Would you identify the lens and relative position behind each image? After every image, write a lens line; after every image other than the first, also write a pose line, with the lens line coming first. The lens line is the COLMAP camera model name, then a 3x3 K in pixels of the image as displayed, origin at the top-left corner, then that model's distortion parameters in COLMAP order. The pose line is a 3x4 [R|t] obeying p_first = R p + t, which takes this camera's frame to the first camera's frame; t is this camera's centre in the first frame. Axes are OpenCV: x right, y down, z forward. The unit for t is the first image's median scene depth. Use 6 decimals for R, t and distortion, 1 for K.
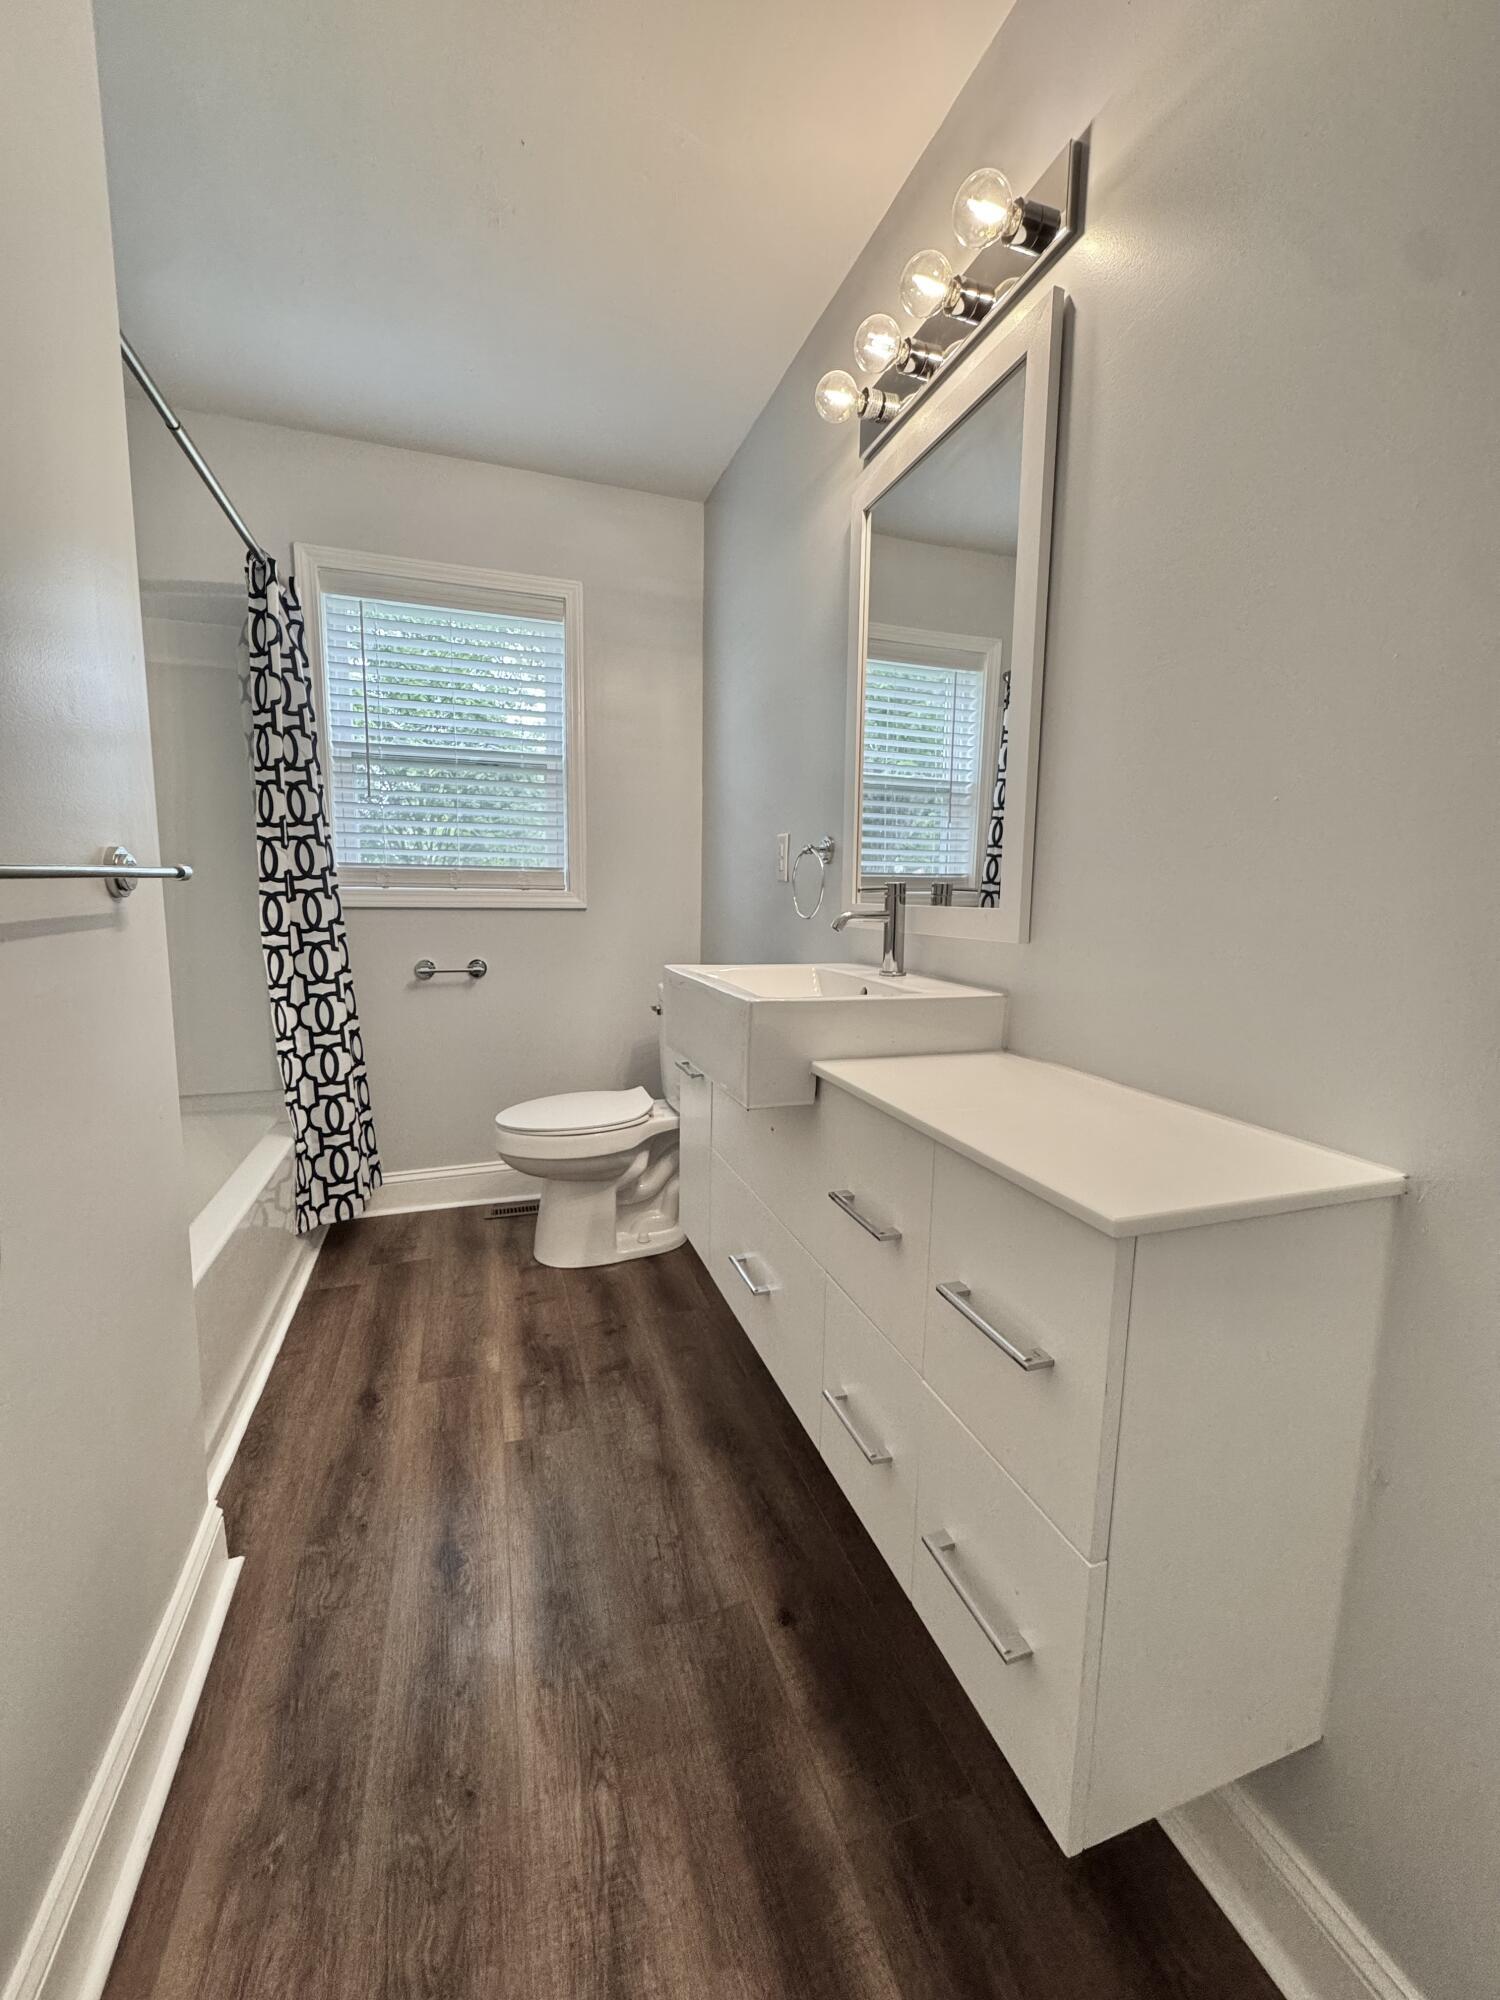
lens RADIAL K [[798.9, 0, 752.1], [0, 798.9, 995.2], [0, 0, 1]] dist [-0.003698, 0.000404]
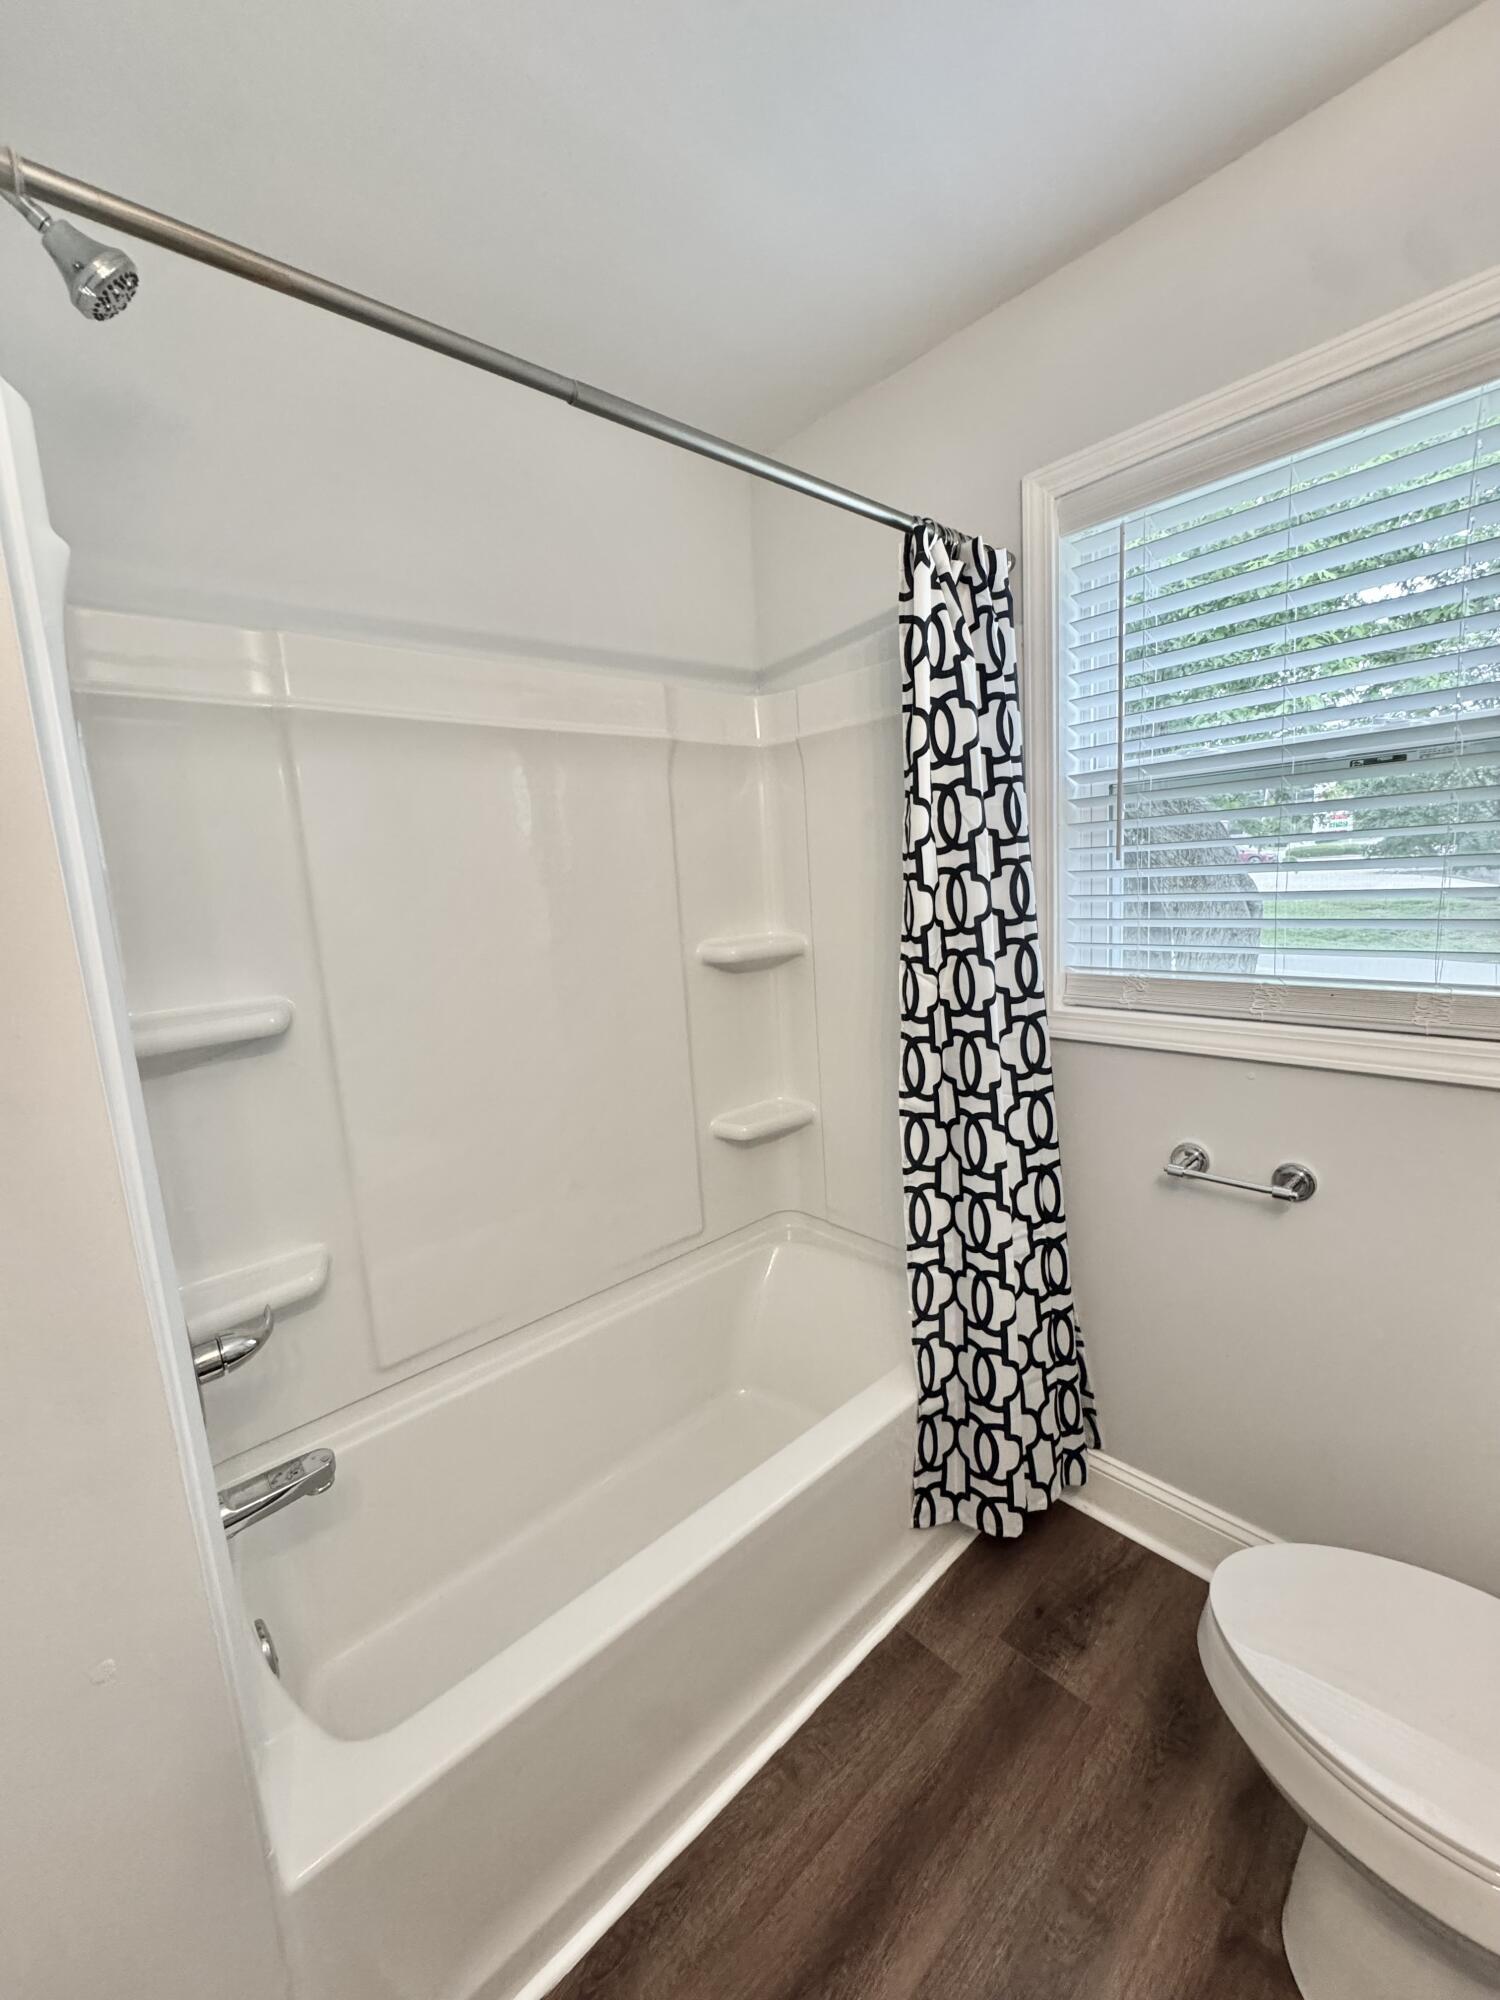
lens RADIAL K [[798.9, 0, 752.1], [0, 798.9, 995.2], [0, 0, 1]] dist [-0.003698, 0.000404]
pose [[0.390293, 0.097435, -0.915521, -0.037616], [-0.054193, 0.995091, 0.082801, -0.205430], [0.919094, 0.017298, 0.393657, 0.586862]]
